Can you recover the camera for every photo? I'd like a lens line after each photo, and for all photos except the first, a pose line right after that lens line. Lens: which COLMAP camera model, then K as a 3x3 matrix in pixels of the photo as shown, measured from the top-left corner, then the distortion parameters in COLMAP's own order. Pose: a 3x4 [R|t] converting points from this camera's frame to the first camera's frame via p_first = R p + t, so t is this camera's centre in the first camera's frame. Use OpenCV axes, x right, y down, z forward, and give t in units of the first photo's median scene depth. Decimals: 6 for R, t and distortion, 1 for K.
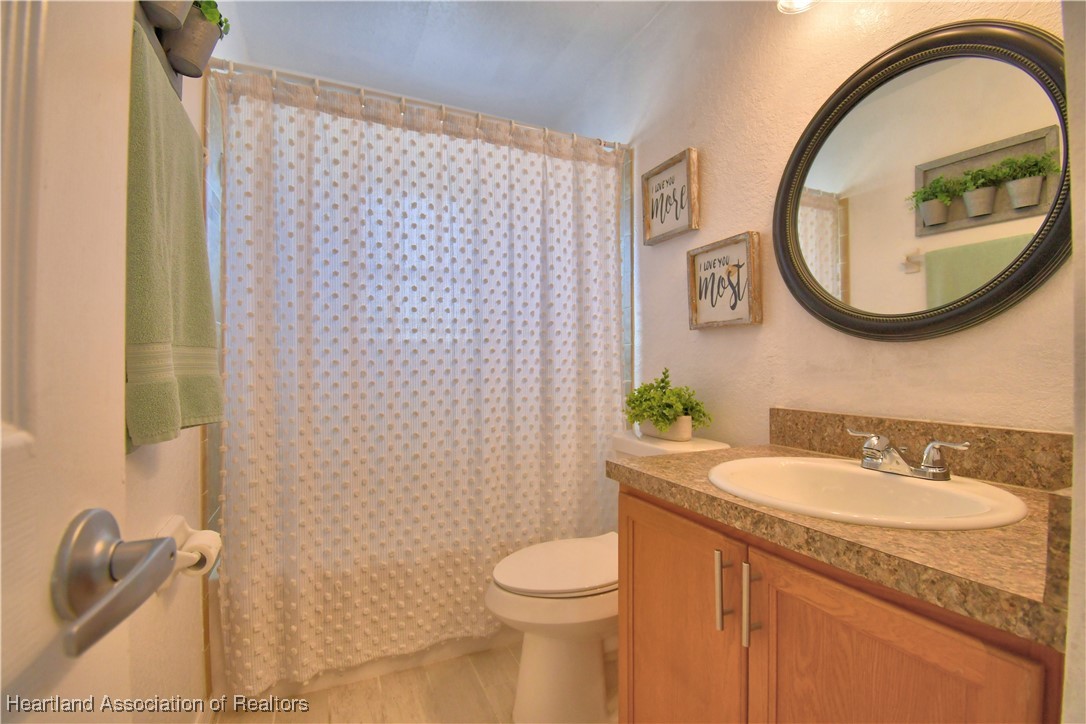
lens RADIAL K [[475.7, 0, 546.2], [0, 475.7, 364.4], [0, 0, 1]] dist [0.008658, -0.018439]
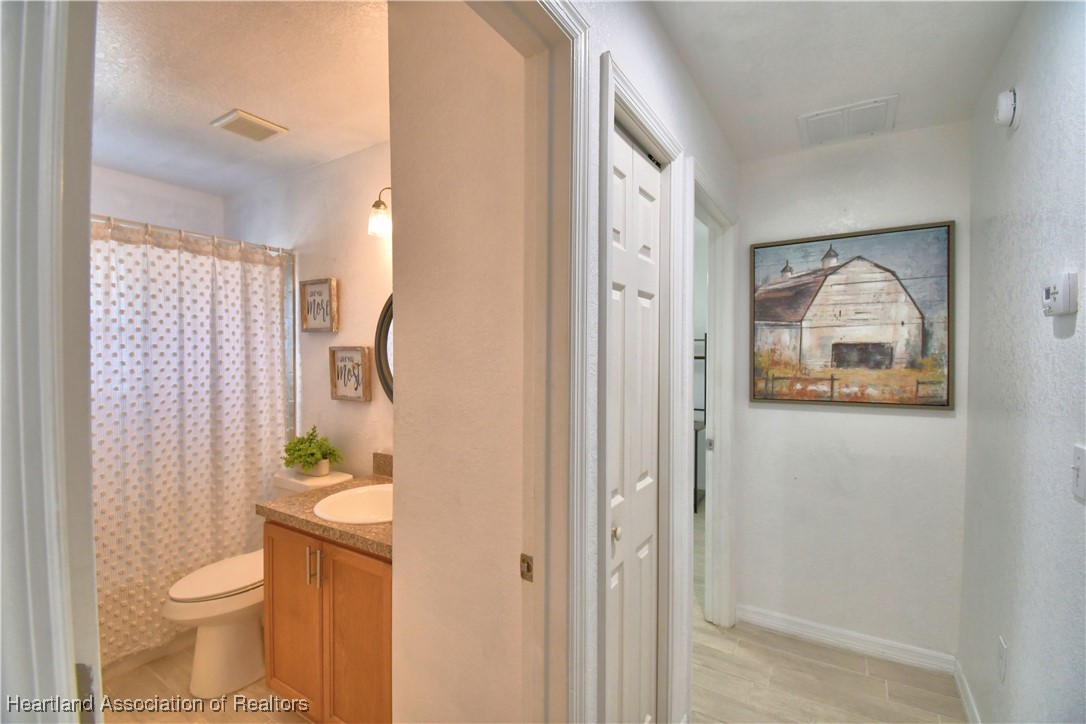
lens RADIAL K [[475.7, 0, 546.9], [0, 475.7, 362.3], [0, 0, 1]] dist [0.008658, -0.018439]
pose [[0.832849, -0.004177, 0.553484, 0.036466], [-0.006180, 0.999839, 0.016846, -0.208143], [-0.553465, -0.017451, 0.832689, -0.590513]]
